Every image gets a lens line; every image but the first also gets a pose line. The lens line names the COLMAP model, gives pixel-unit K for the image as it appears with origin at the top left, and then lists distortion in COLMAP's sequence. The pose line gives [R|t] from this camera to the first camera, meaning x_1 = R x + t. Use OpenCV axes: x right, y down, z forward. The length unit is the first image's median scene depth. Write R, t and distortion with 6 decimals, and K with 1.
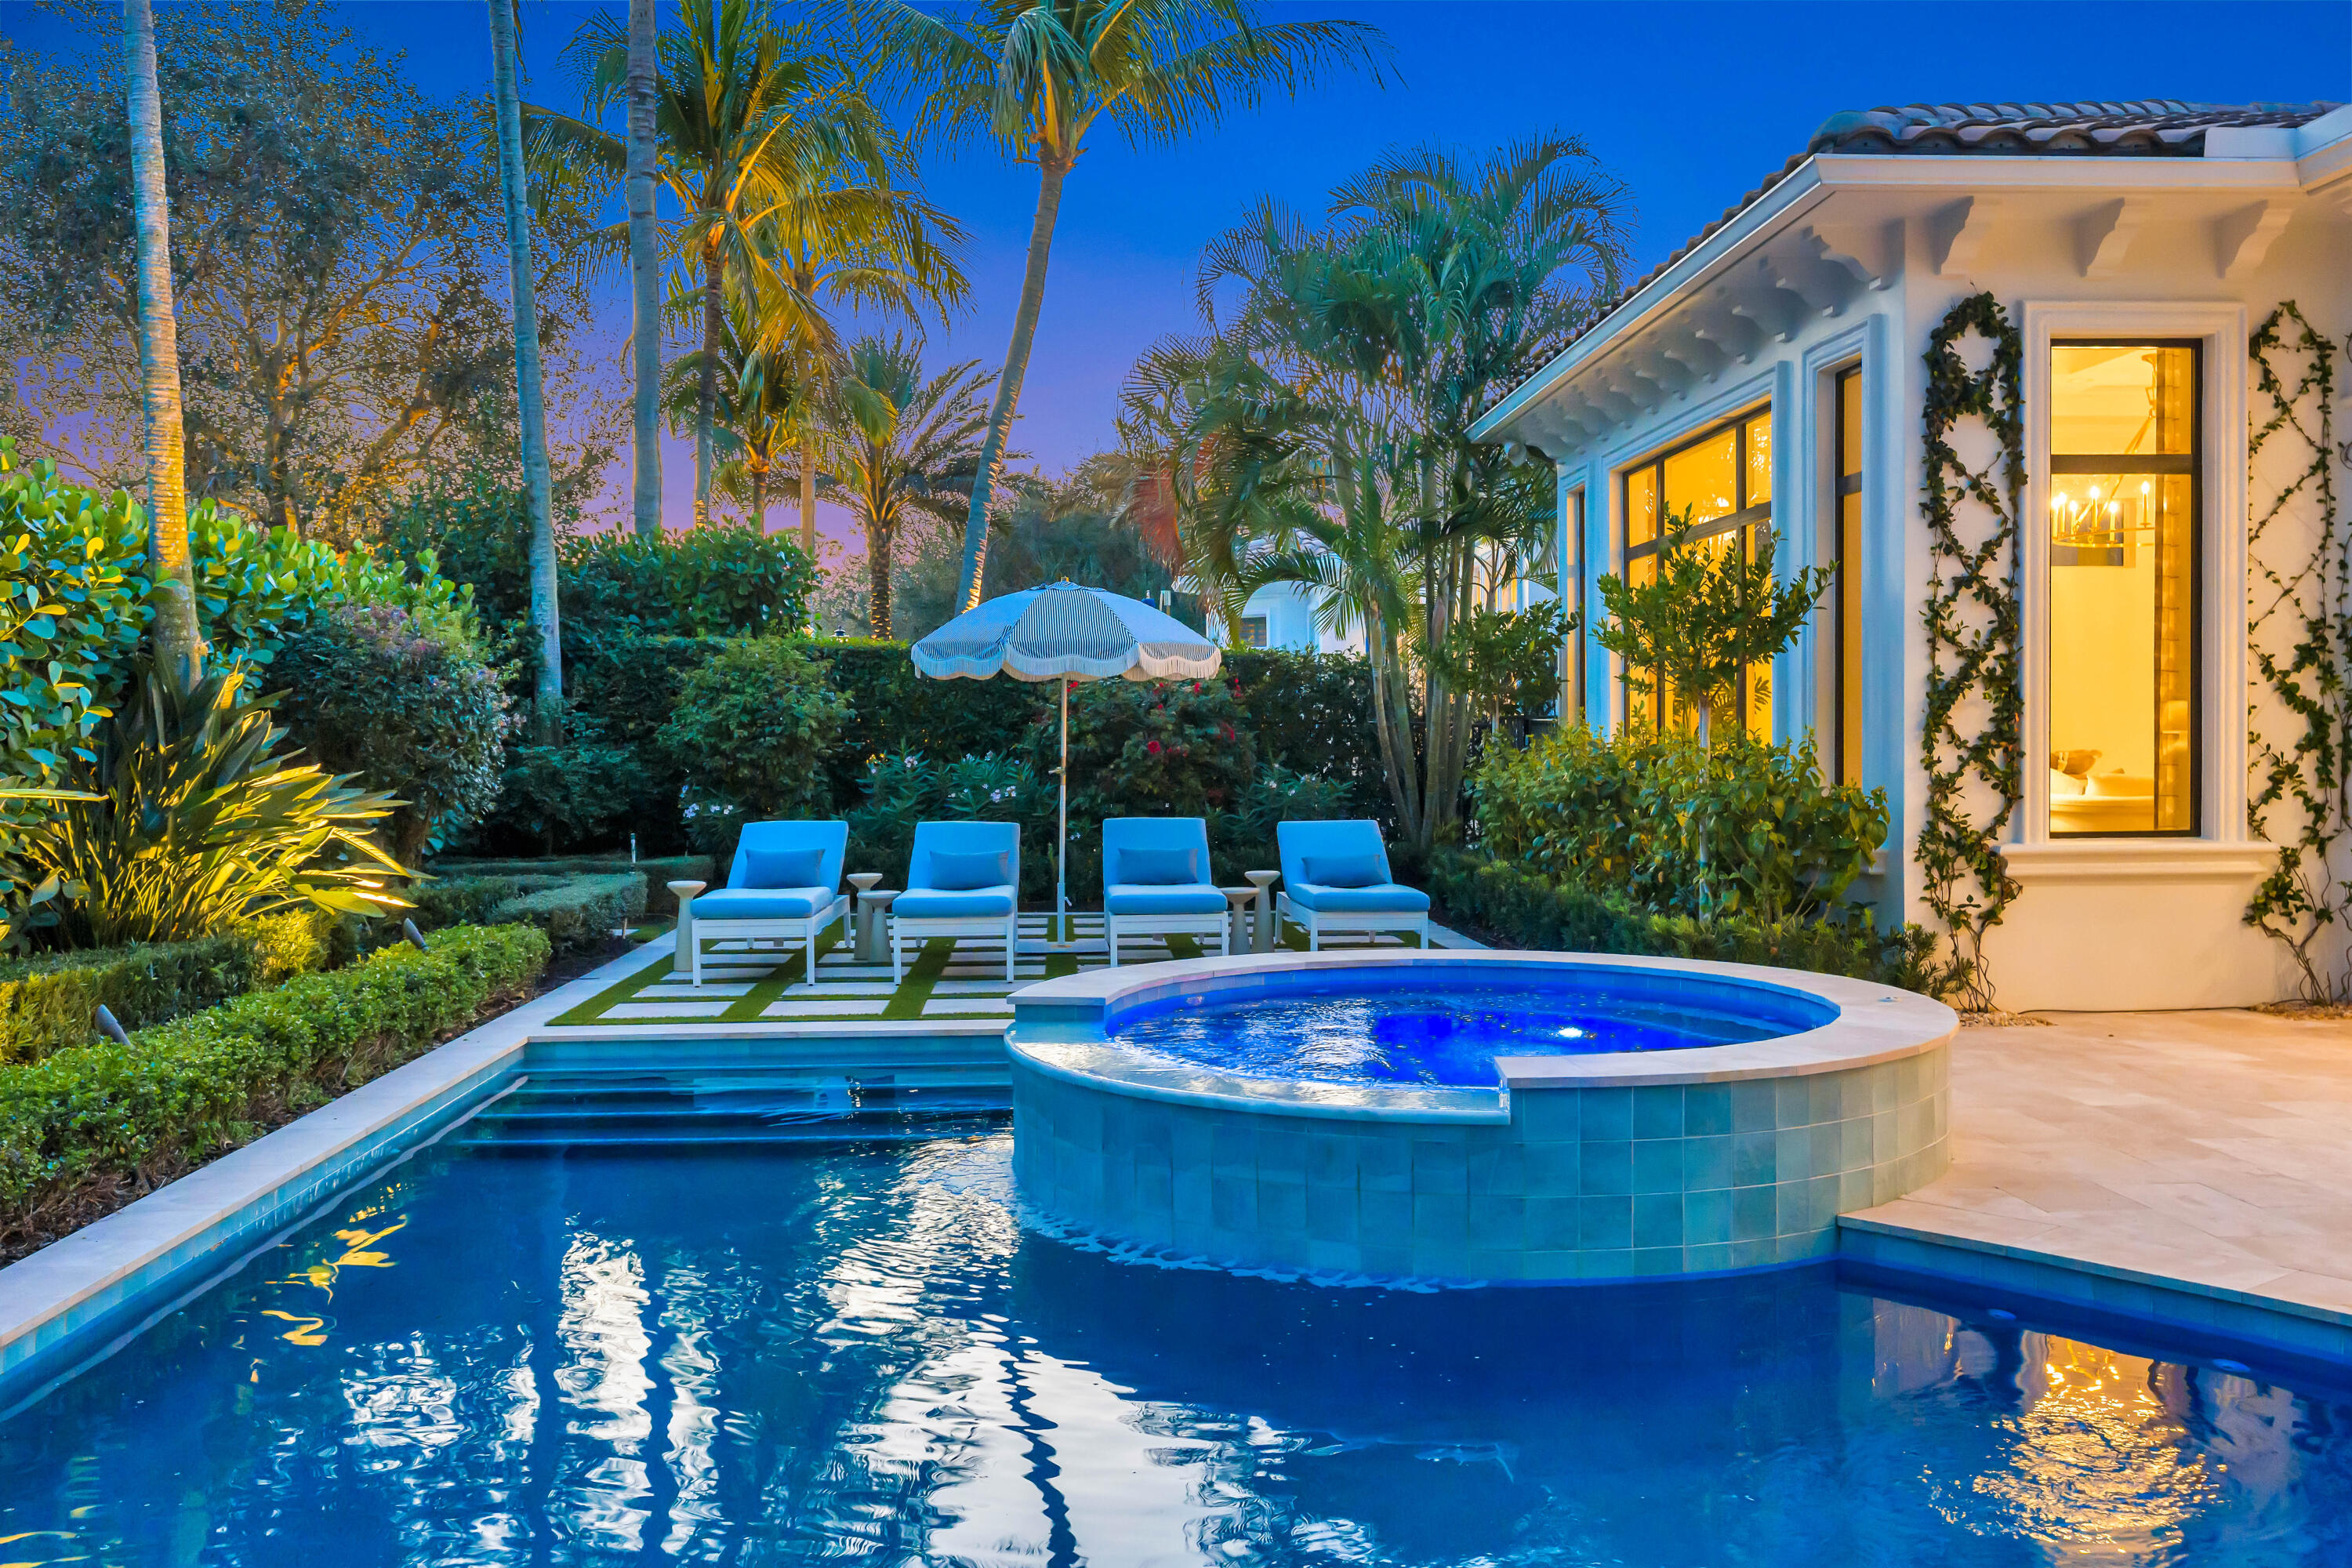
lens RADIAL K [[2031.2, 0, 1161.6], [0, 2031.2, 776.3], [0, 0, 1]] dist [0.001831, 0.004679]
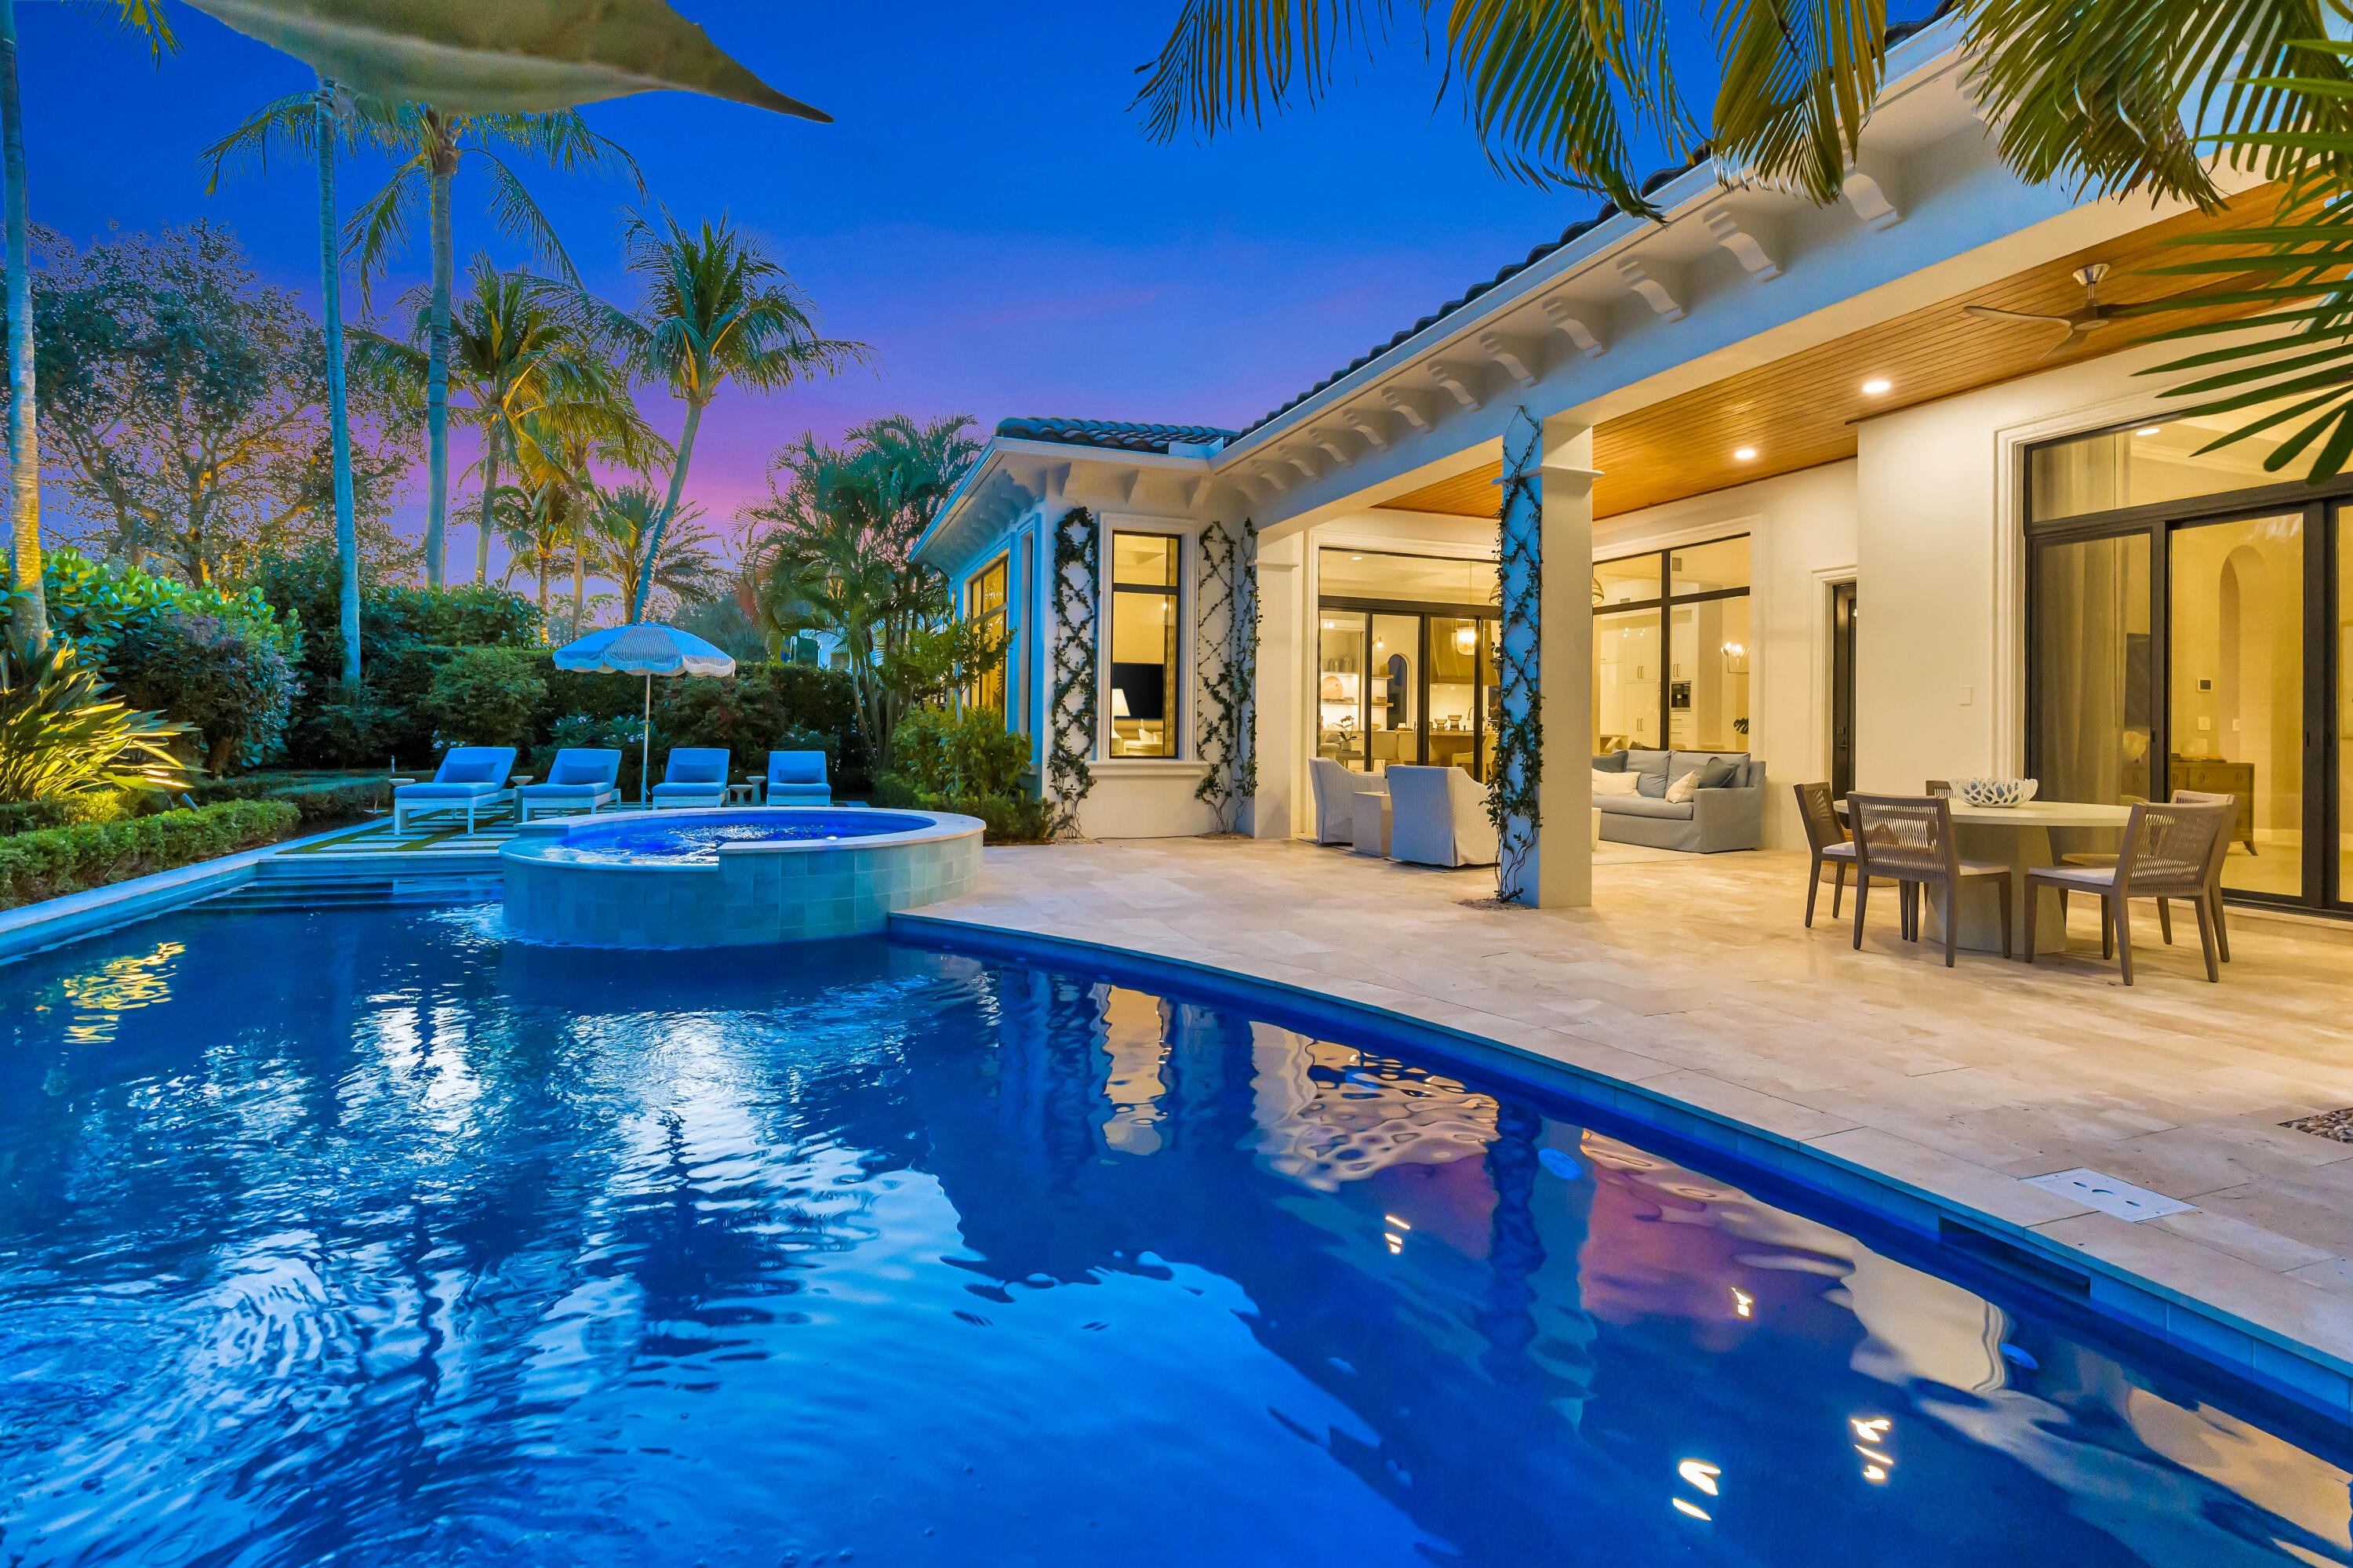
lens RADIAL K [[1094.0, 0, 1178.4], [0, 1094.0, 711.4], [0, 0, 1]] dist [-0.002026, 0.000098]
pose [[0.956370, 0.023726, 0.291193, 0.165136], [-0.014071, 0.999281, -0.035207, 0.020308], [-0.291819, 0.029573, 0.956016, -0.139740]]
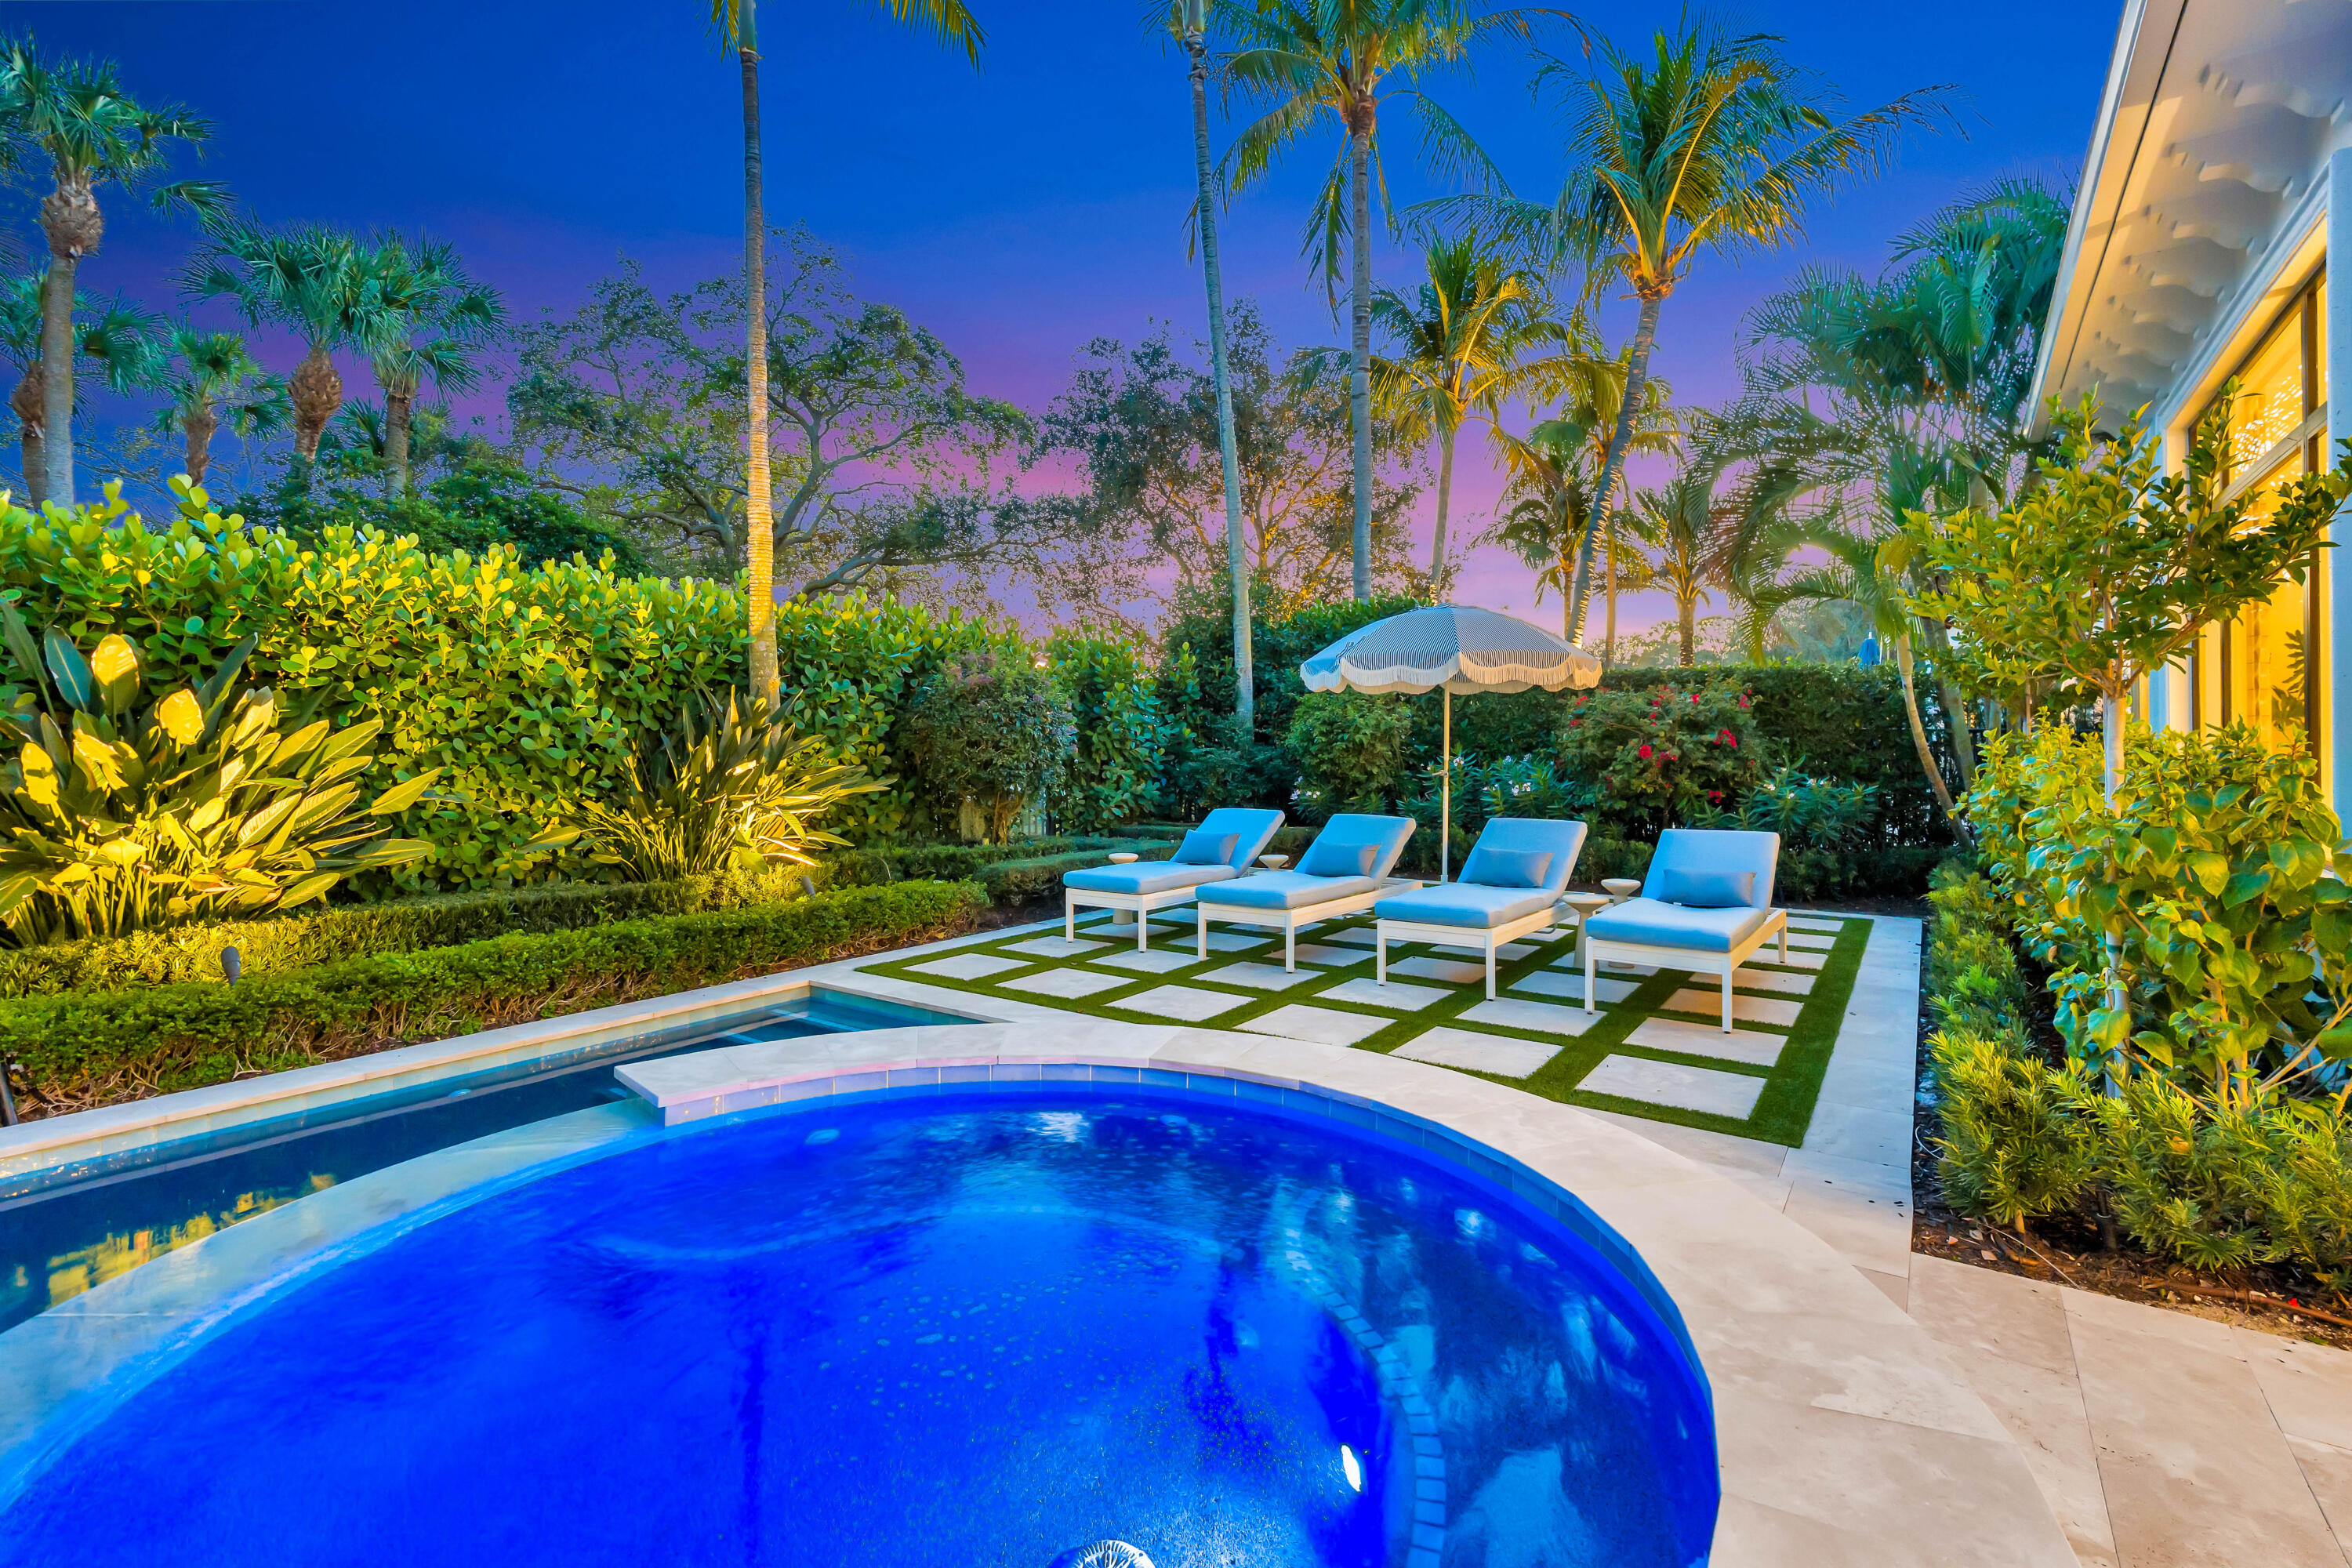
lens RADIAL K [[1067.3, 0, 1168.7], [0, 1067.3, 723.4], [0, 0, 1]] dist [0.001127, 0.000557]
pose [[0.774552, -0.008703, -0.632451, 0.264929], [-0.014529, 0.999397, -0.031546, -0.011968], [0.632344, 0.033623, 0.773958, 0.591876]]
